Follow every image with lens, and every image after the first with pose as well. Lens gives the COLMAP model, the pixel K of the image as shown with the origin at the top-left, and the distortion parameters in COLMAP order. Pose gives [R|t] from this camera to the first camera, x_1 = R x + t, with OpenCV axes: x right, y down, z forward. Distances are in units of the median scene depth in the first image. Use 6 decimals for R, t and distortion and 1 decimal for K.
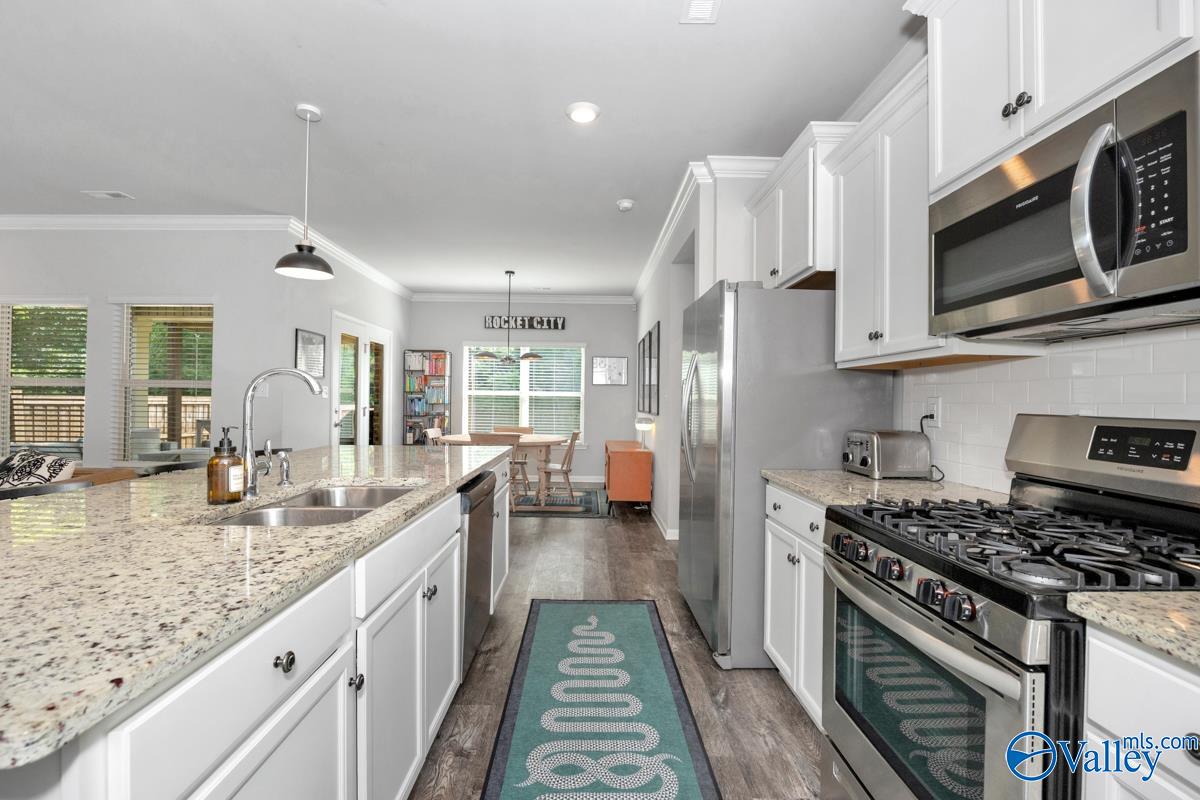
lens RADIAL K [[538.6, 0, 595.0], [0, 538.6, 403.9], [0, 0, 1]] dist [-0.002323, -0.000360]
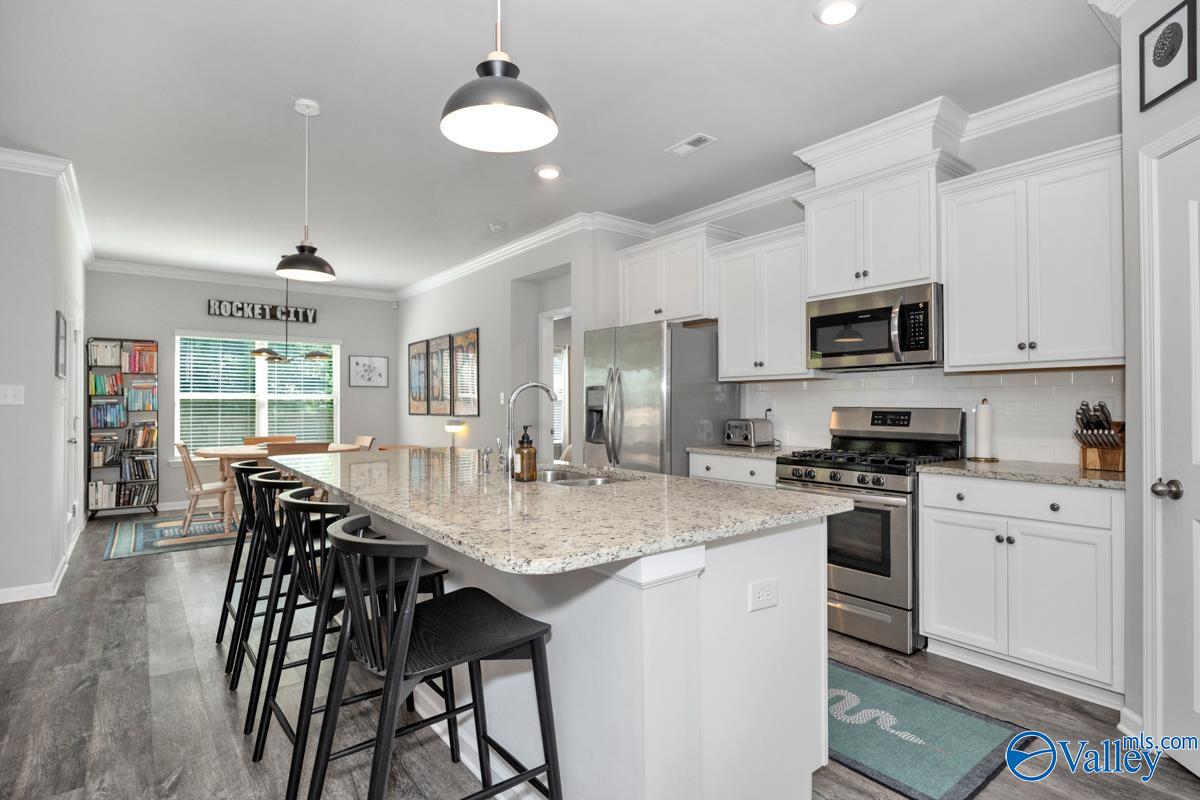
lens RADIAL K [[607.7, 0, 600.7], [0, 607.7, 400.7], [0, 0, 1]] dist [0.001651, 0.000220]
pose [[0.793599, -0.010271, 0.608355, -0.303064], [0.014534, 0.999892, -0.002078, -0.003041], [-0.608268, 0.010491, 0.793662, -0.070064]]
